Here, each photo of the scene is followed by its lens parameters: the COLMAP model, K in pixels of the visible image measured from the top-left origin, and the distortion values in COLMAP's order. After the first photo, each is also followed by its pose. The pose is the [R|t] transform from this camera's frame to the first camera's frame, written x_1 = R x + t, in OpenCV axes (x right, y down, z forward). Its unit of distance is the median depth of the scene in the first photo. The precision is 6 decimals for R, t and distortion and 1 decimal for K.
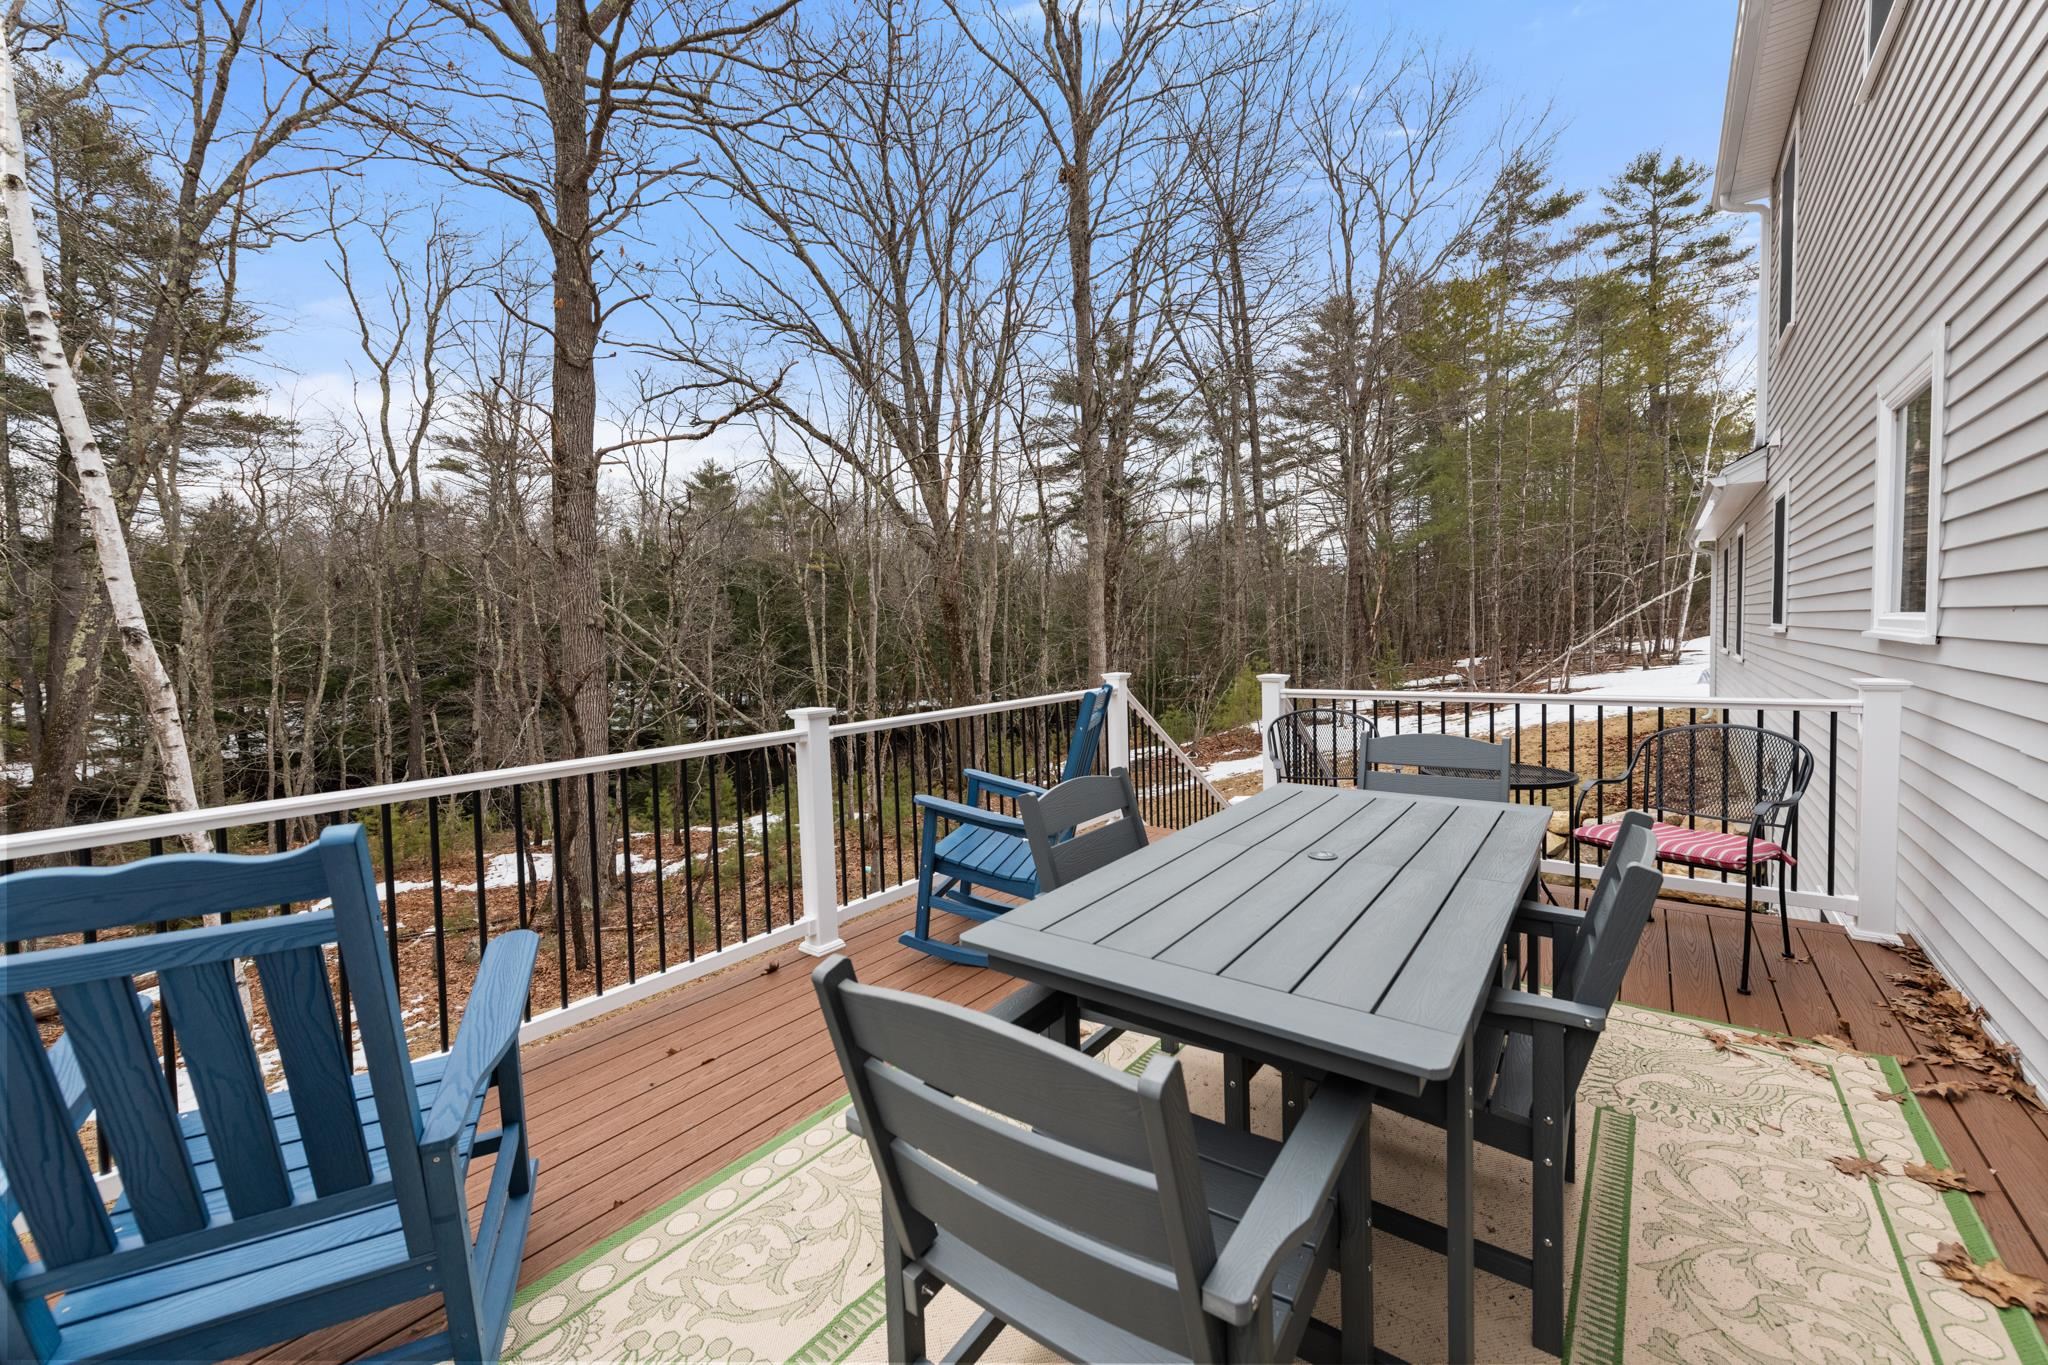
lens RADIAL K [[805.2, 0, 1025.4], [0, 805.2, 673.8], [0, 0, 1]] dist [0.015198, -0.005224]
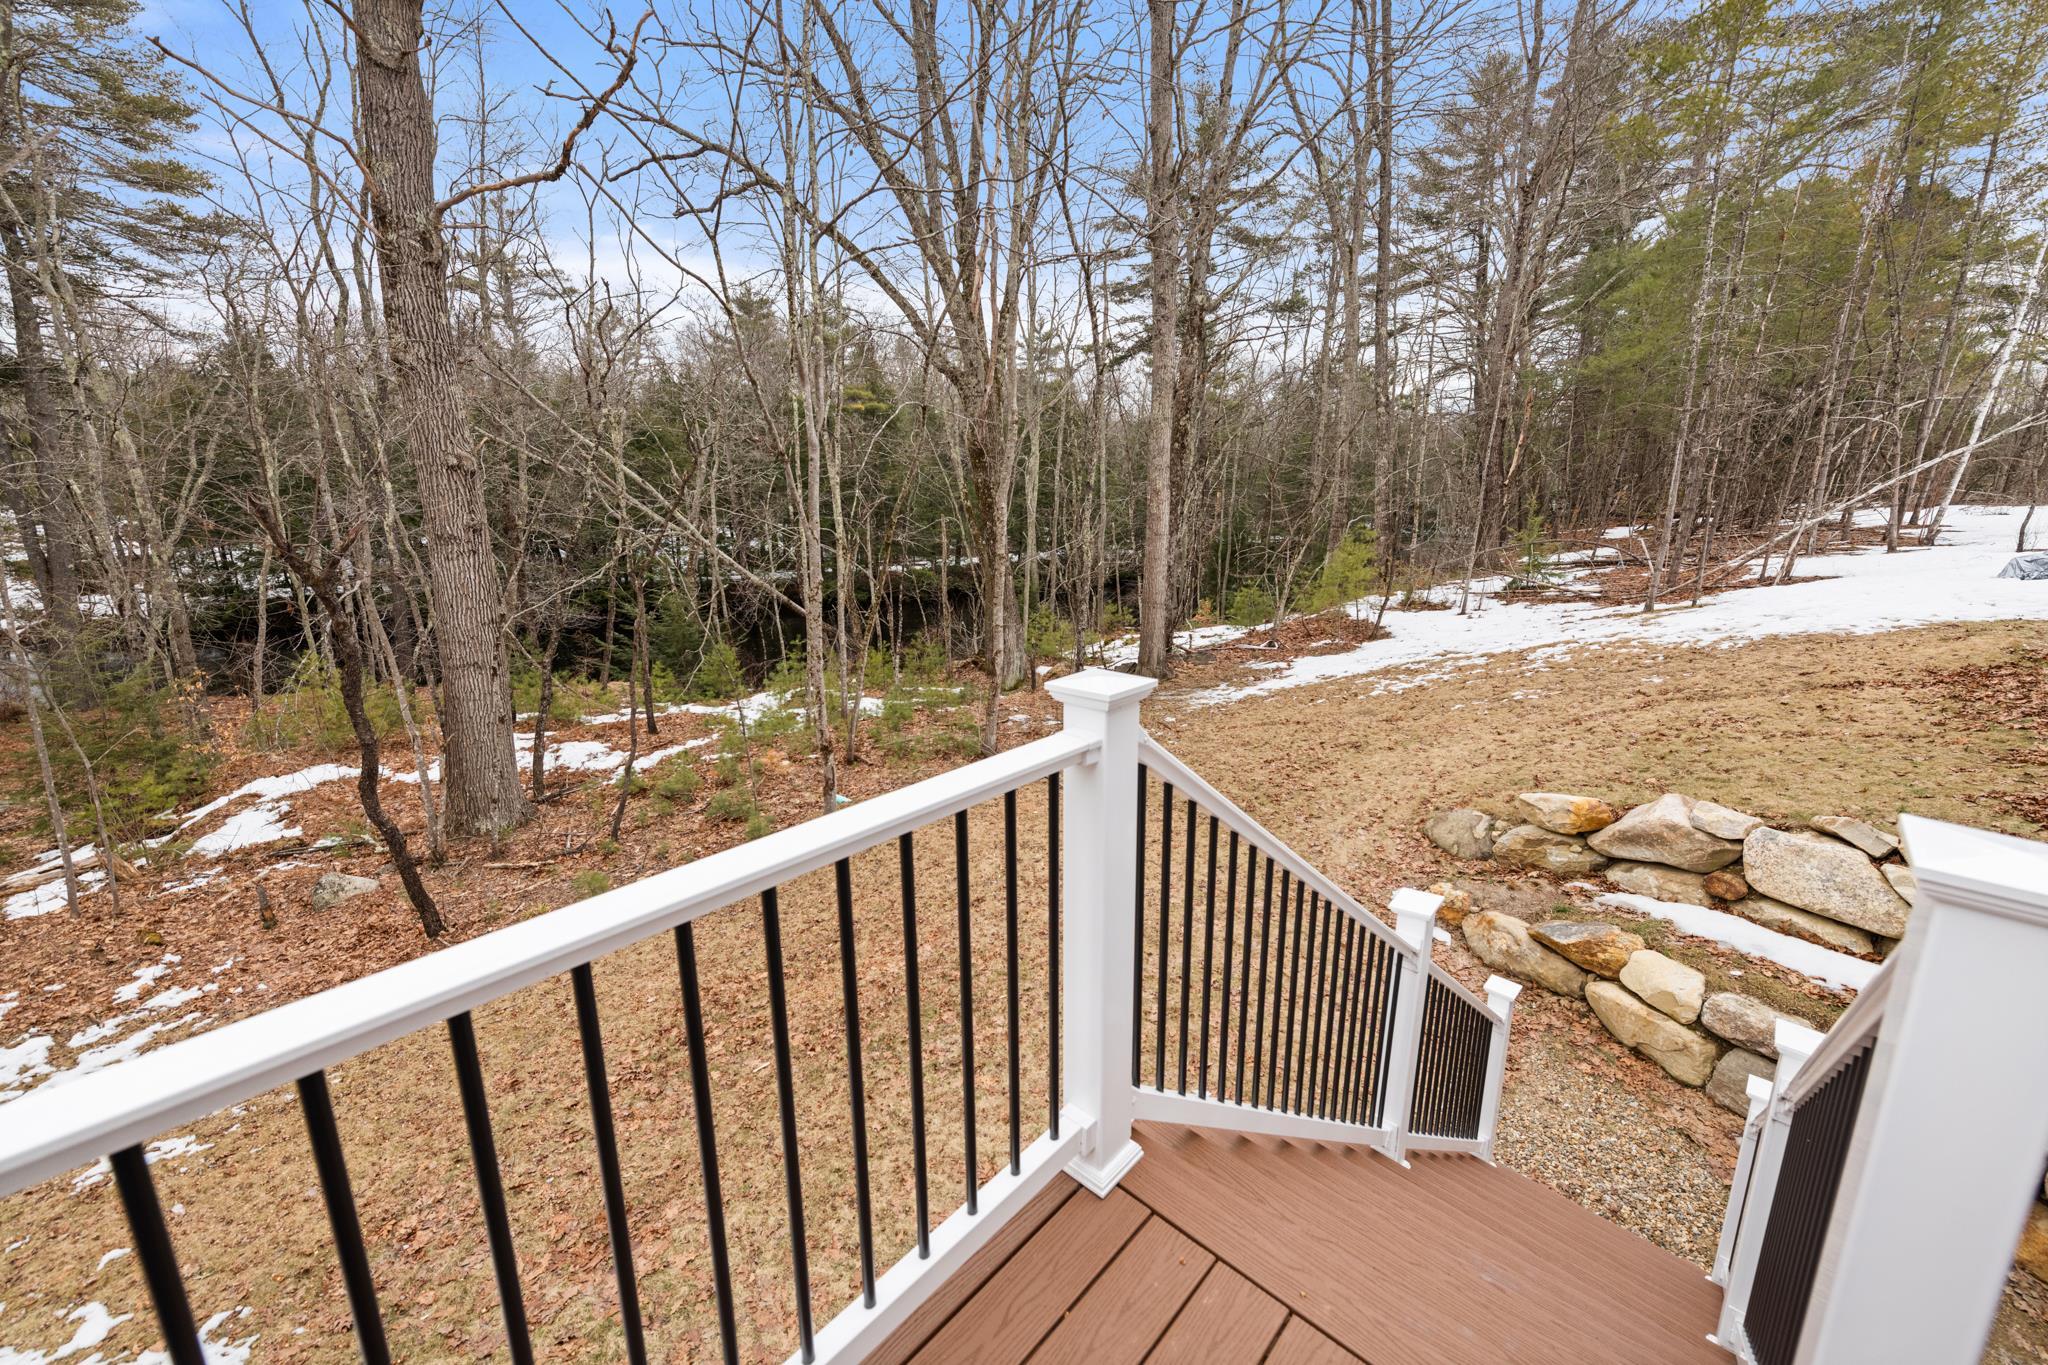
lens RADIAL K [[805.2, 0, 1030.2], [0, 805.2, 671.4], [0, 0, 1]] dist [0.015198, -0.005224]
pose [[0.996572, 0.037034, -0.073976, 0.016138], [-0.023389, 0.983850, 0.177462, -0.007281], [0.079353, -0.175124, 0.981343, 0.108394]]
